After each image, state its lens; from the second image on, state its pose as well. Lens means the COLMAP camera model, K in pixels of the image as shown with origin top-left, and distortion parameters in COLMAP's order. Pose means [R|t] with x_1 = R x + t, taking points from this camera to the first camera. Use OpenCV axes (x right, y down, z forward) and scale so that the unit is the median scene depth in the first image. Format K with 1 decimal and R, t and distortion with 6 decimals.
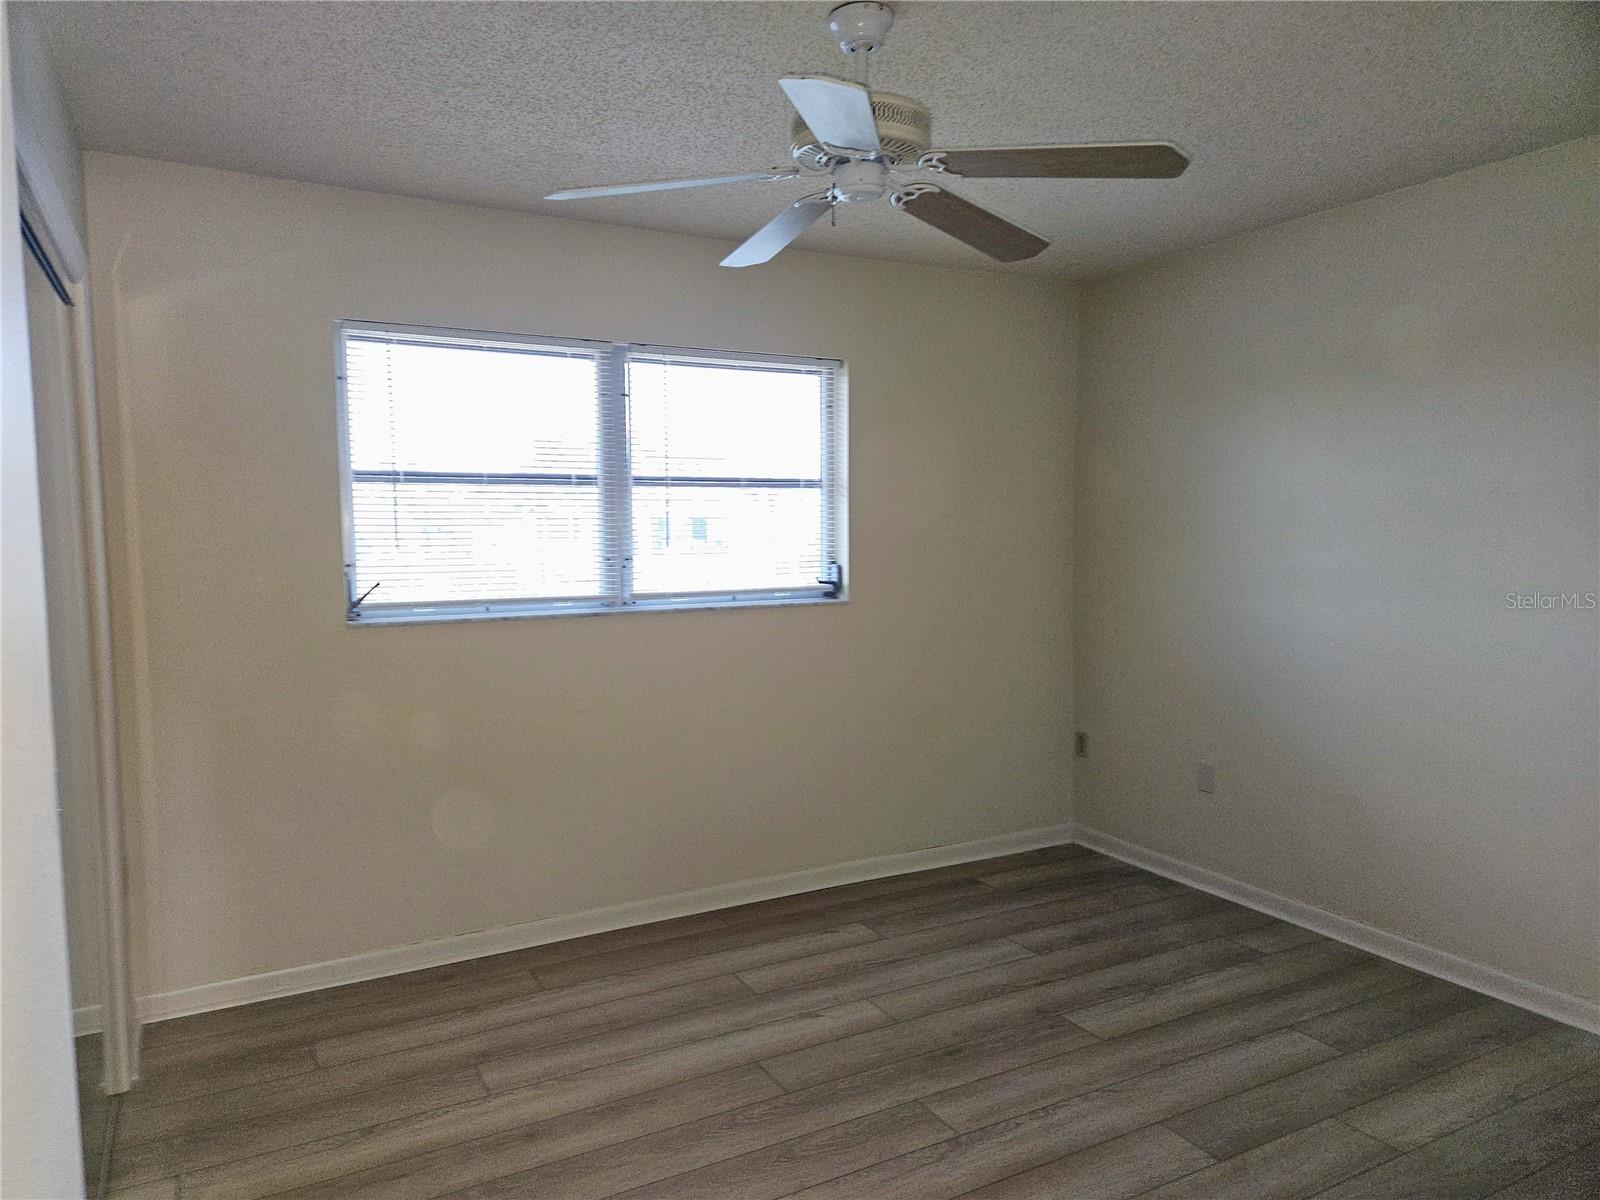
lens RADIAL K [[1065.6, 0, 788.1], [0, 1065.6, 609.2], [0, 0, 1]] dist [0.078015, -0.067556]
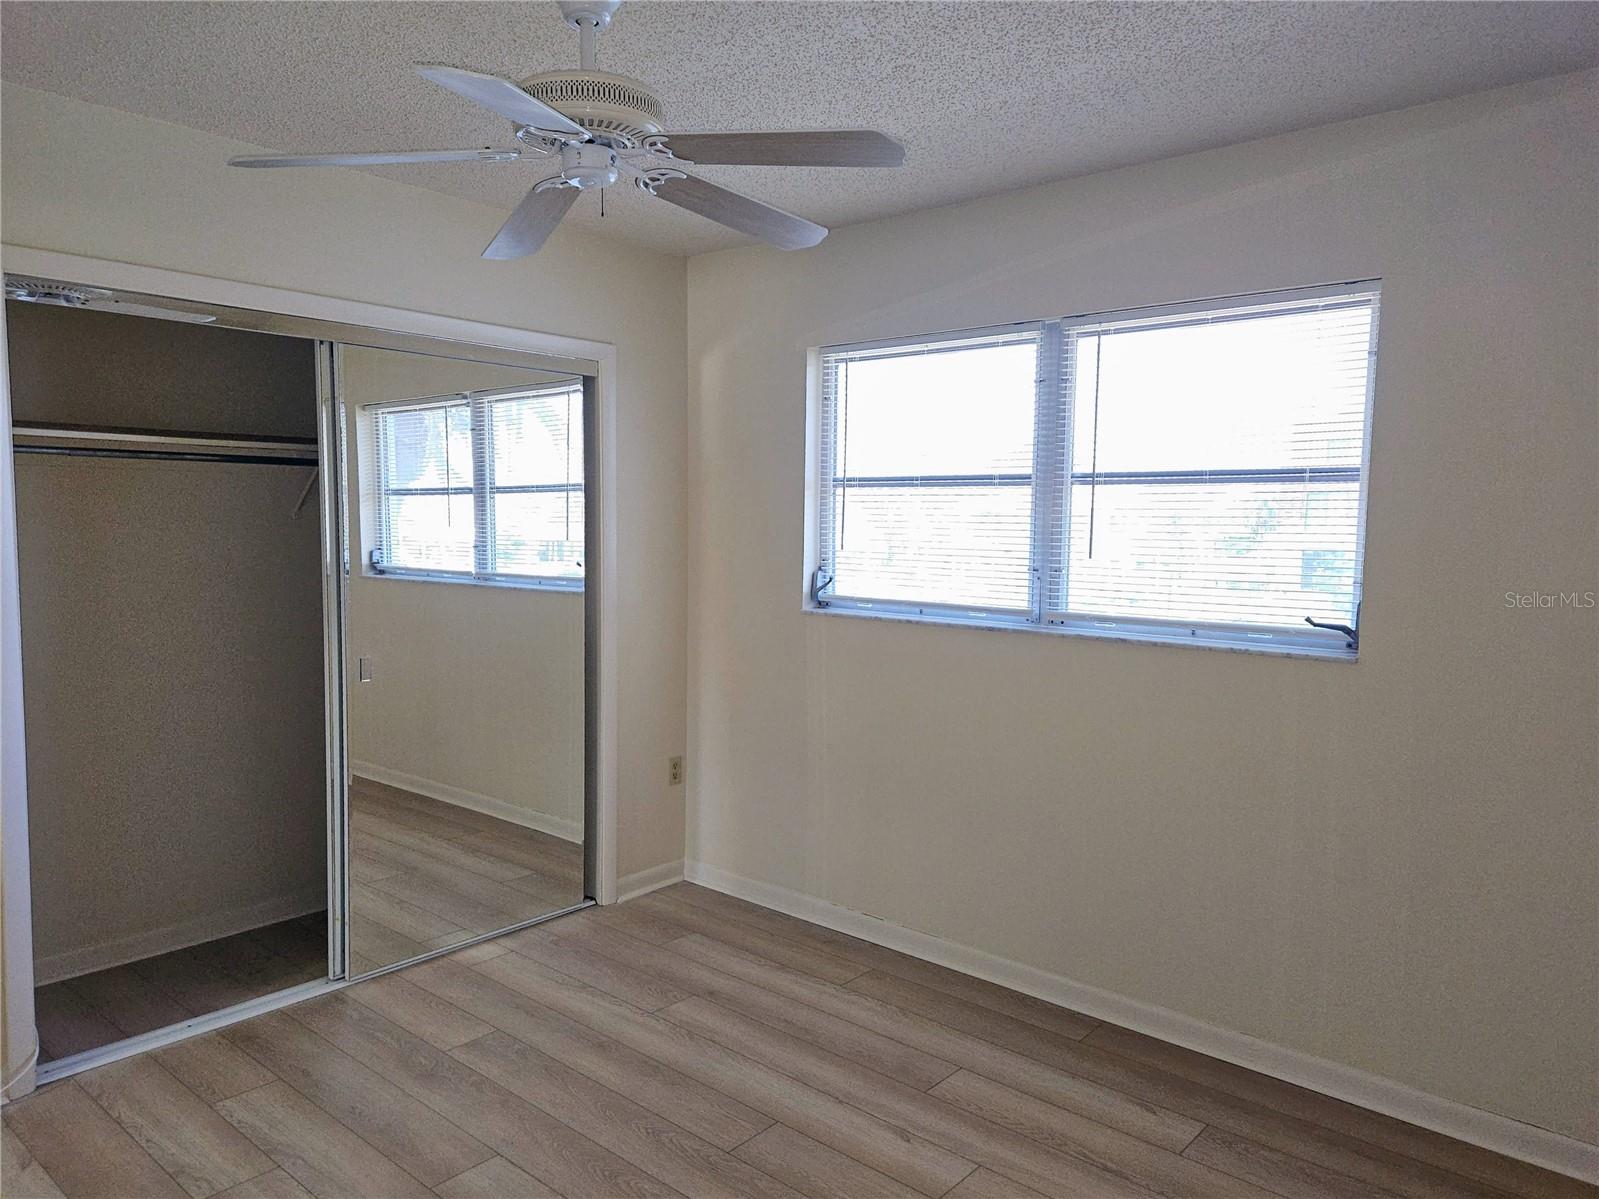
lens RADIAL K [[1112.6, 0, 798.4], [0, 1112.6, 622.5], [0, 0, 1]] dist [0.087073, -0.111296]
pose [[0.347142, 0.100295, -0.932434, 0.673712], [-0.093442, 0.993016, 0.072023, -0.055877], [0.933146, 0.062126, 0.354089, 0.537724]]
